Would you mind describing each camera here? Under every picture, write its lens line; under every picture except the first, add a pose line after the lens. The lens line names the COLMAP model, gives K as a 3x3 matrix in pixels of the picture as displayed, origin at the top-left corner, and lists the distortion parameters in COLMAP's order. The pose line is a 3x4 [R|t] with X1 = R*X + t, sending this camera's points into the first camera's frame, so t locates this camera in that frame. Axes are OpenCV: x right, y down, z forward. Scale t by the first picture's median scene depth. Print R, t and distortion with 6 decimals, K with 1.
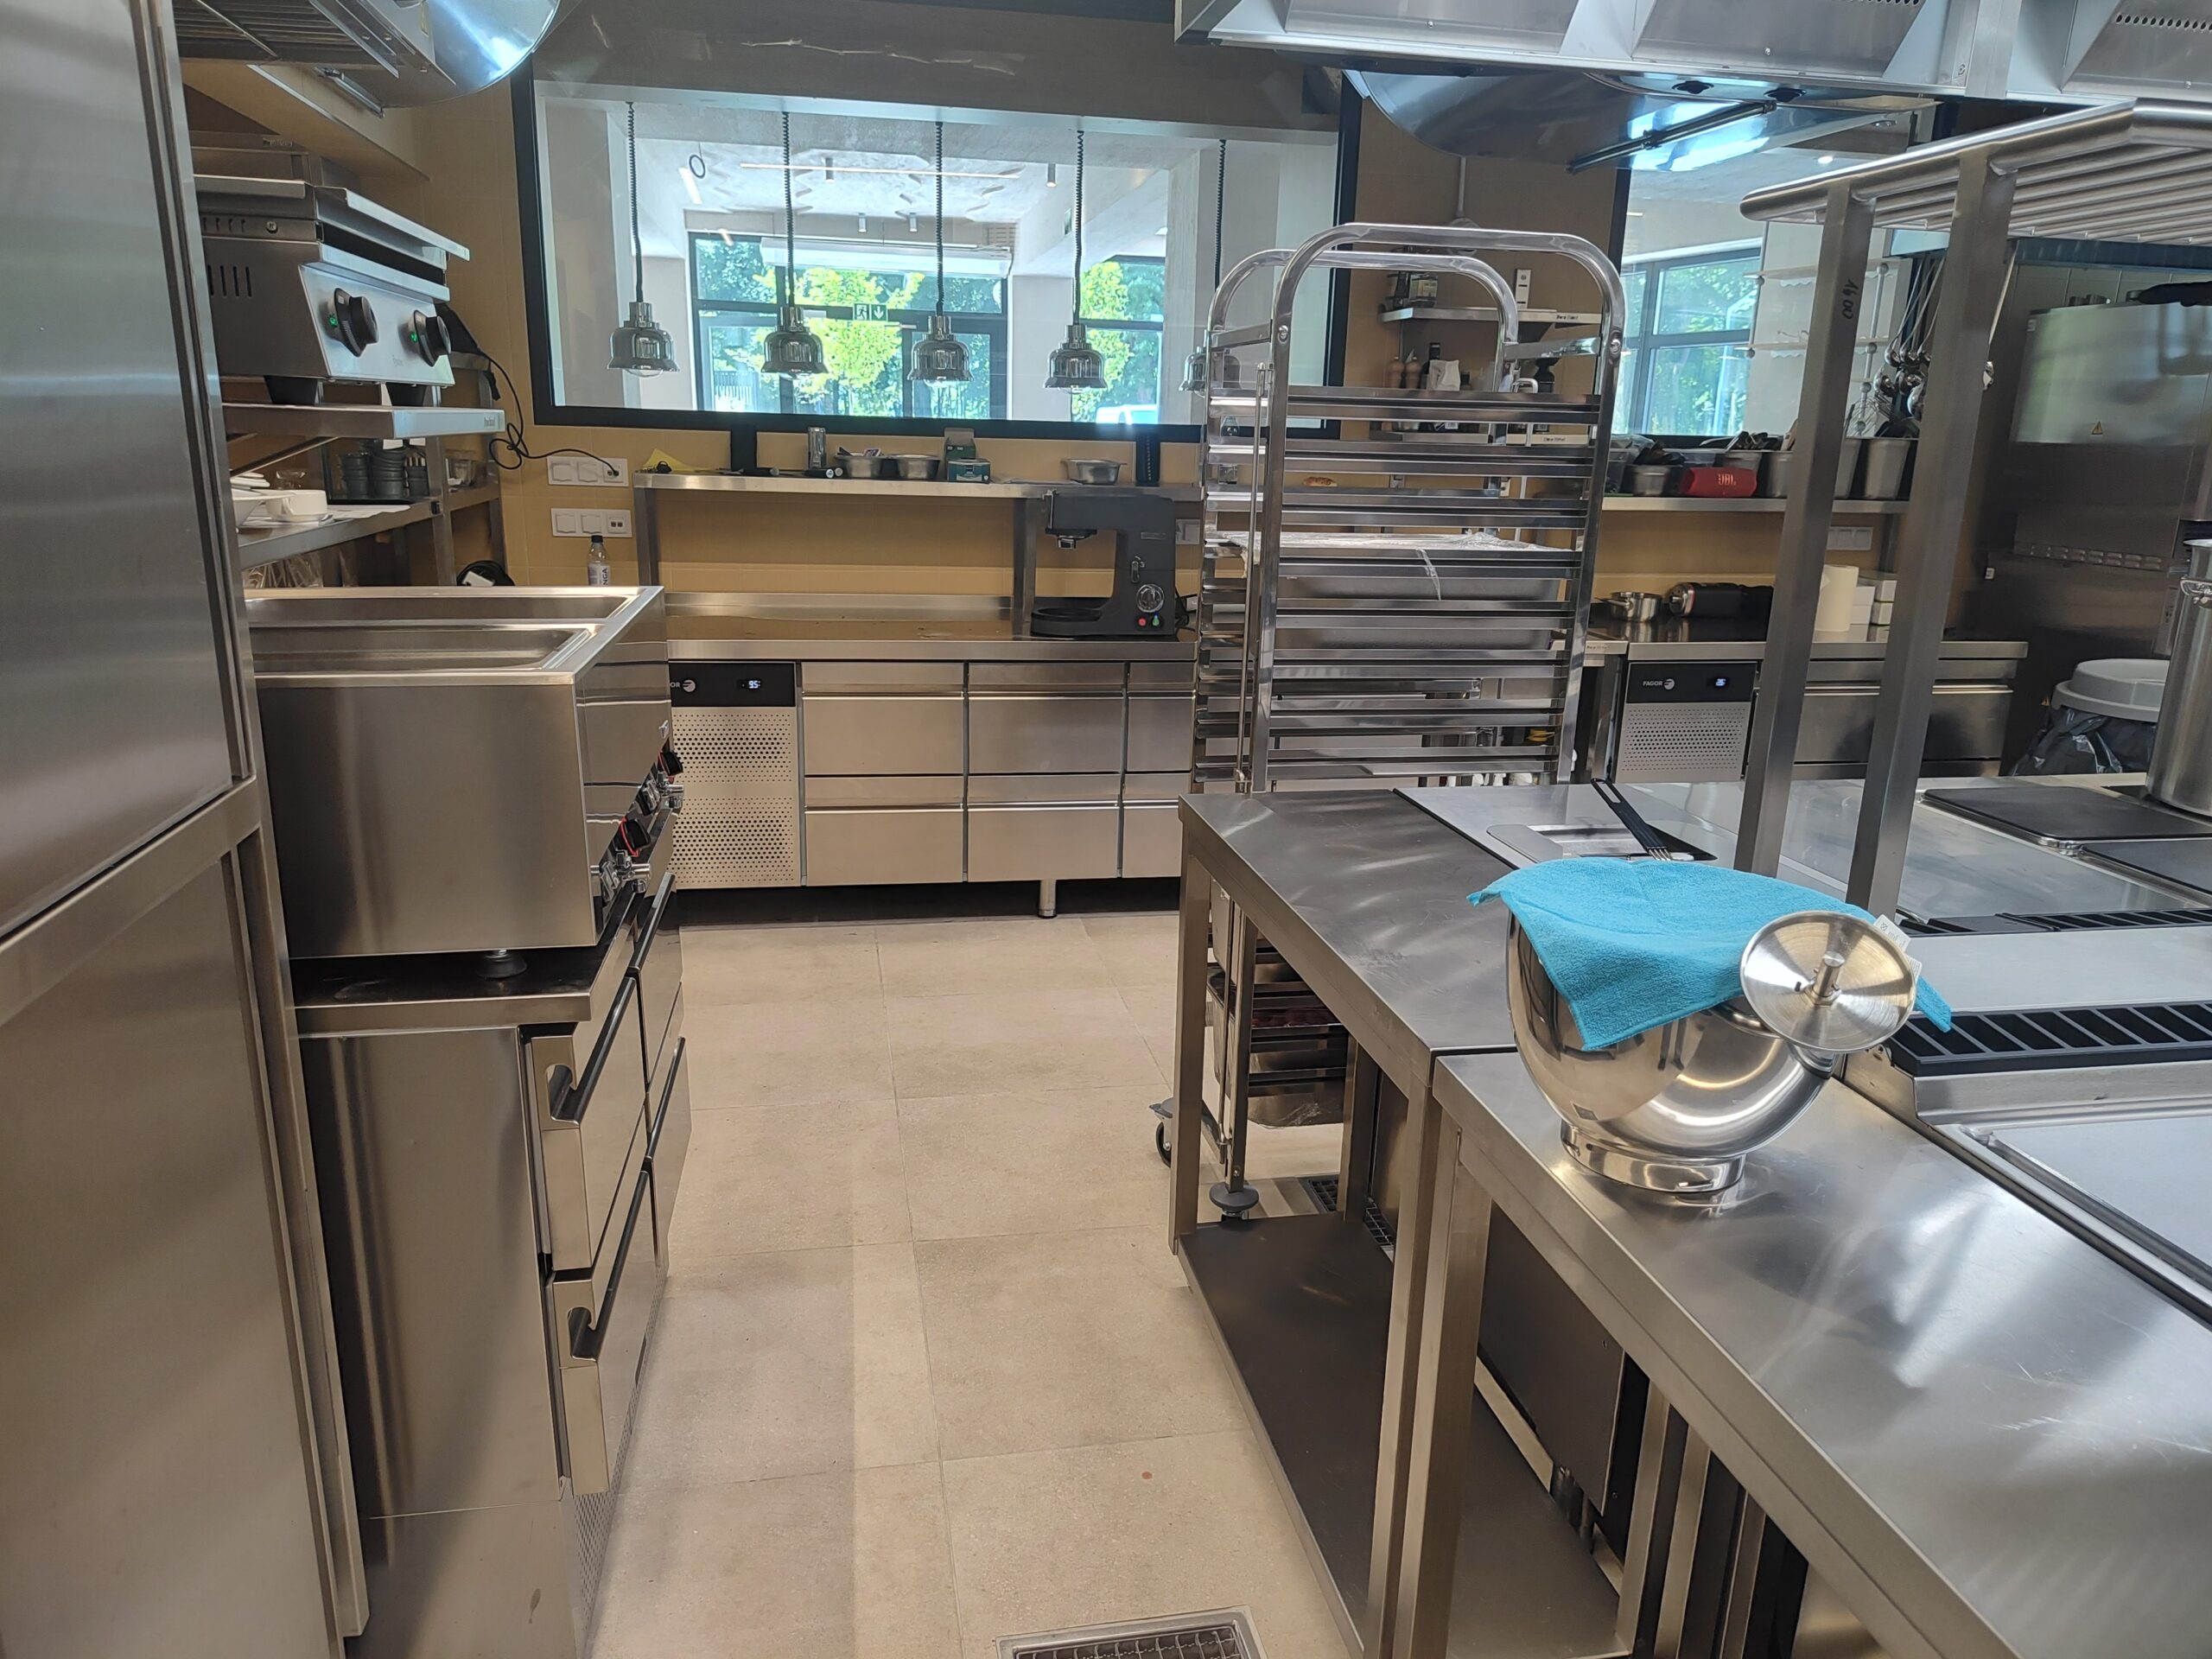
lens RADIAL K [[1507.8, 0, 1110.8], [0, 1507.8, 852.4], [0, 0, 1]] dist [0.051928, -0.072974]
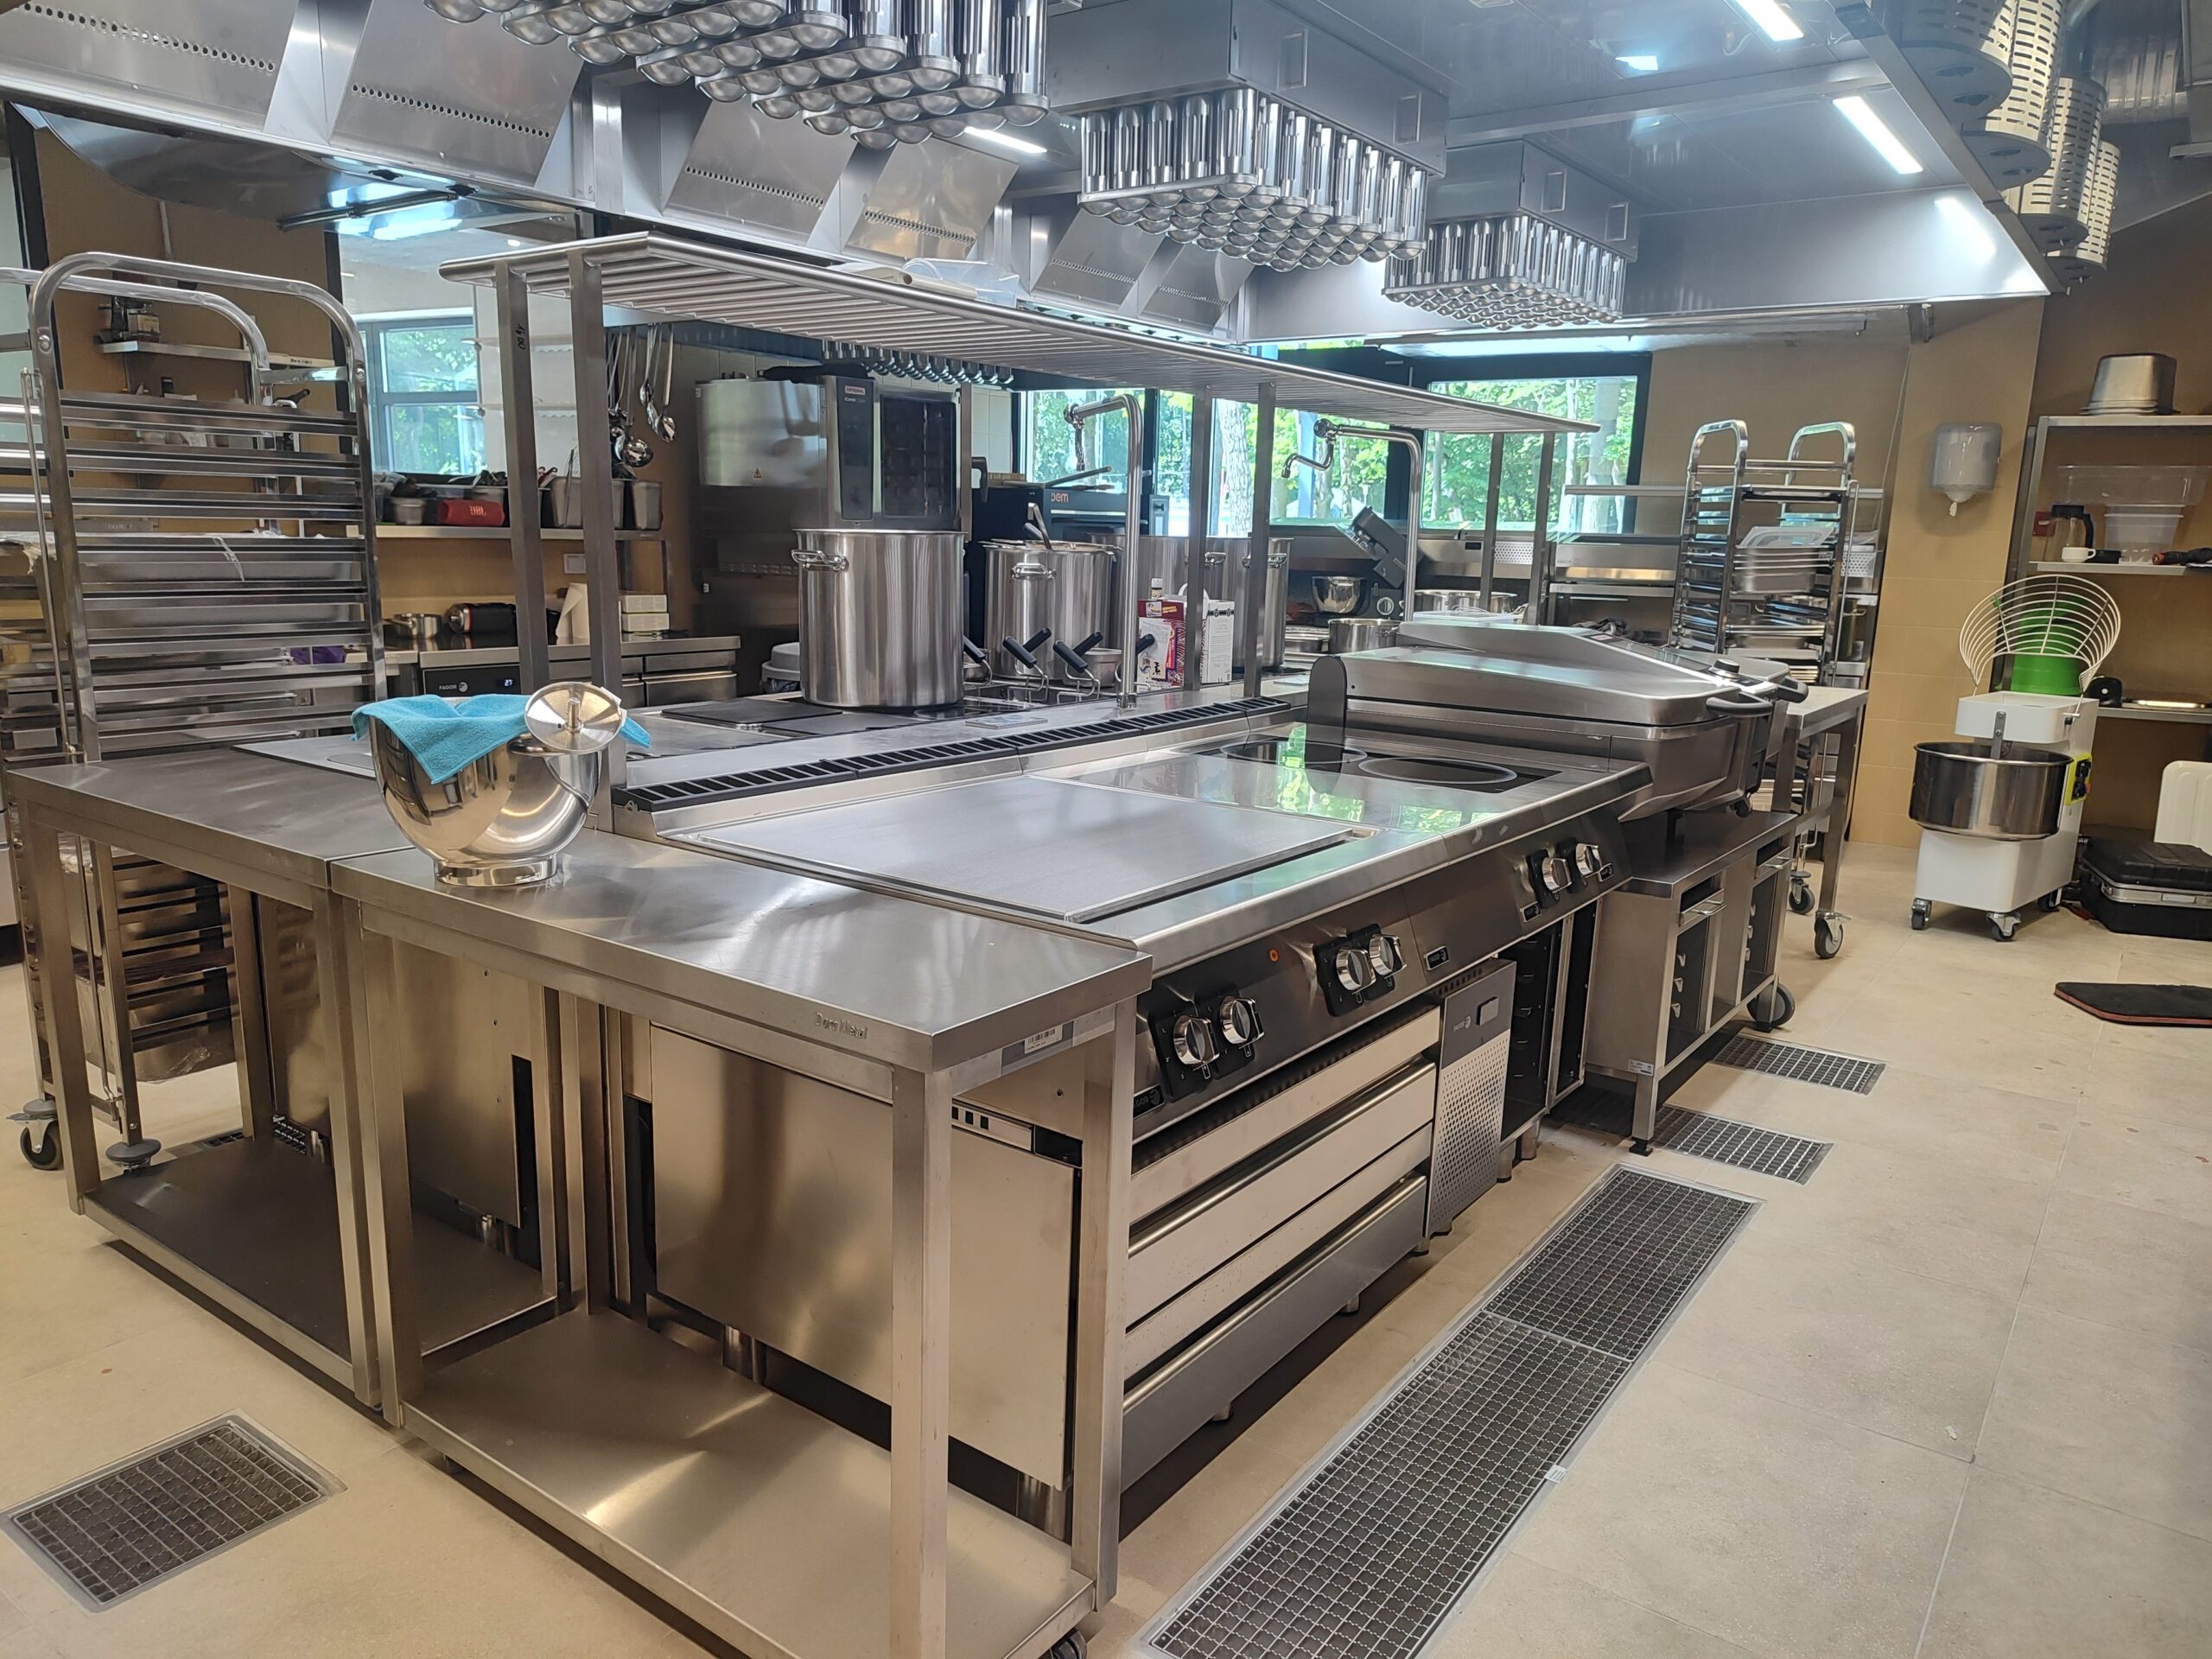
lens RADIAL K [[1521.3, 0, 1105.4], [0, 1521.3, 844.3], [0, 0, 1]] dist [0.044605, -0.049159]
pose [[0.729828, -0.147298, 0.667573, -0.076319], [0.180530, 0.983374, 0.019614, 0.083773], [-0.659363, 0.106202, 0.744286, -0.190911]]
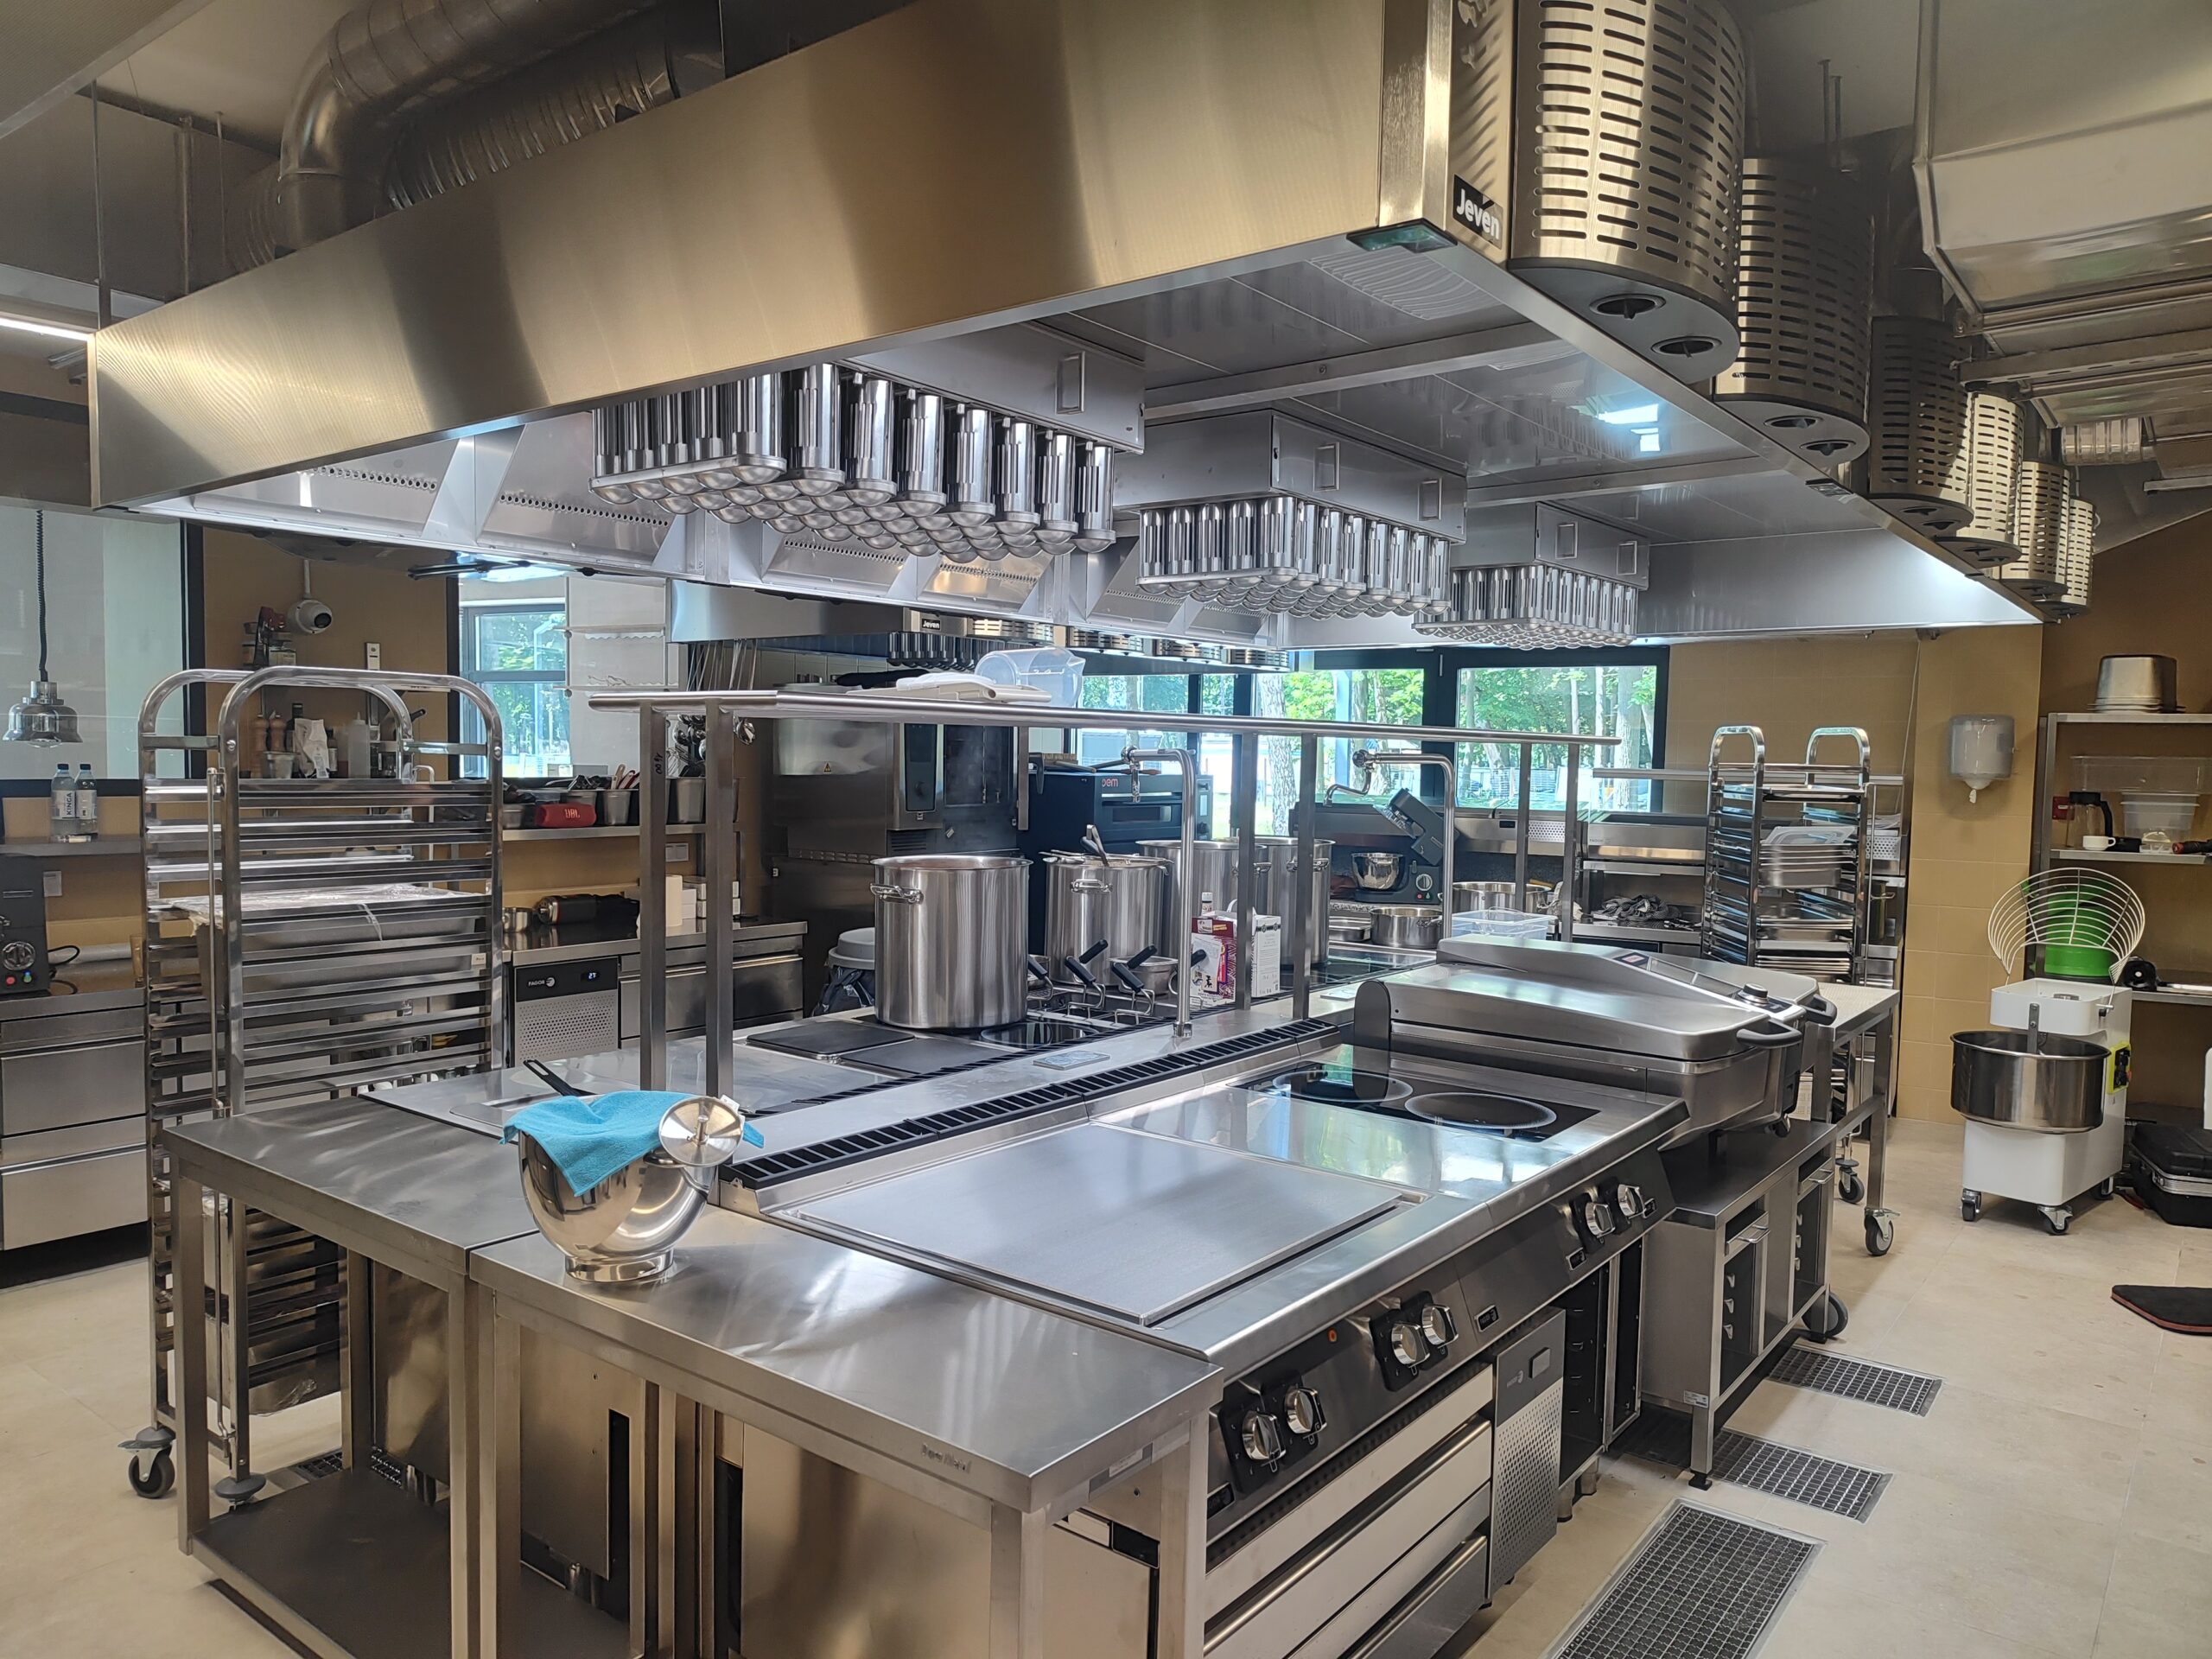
lens RADIAL K [[1512.3, 0, 1099.0], [0, 1512.3, 832.2], [0, 0, 1]] dist [0.057420, -0.071561]
pose [[0.750397, -0.047576, 0.659274, -0.114566], [0.180603, 0.974211, -0.135263, 0.018434], [-0.635836, 0.220568, 0.739637, -0.235738]]
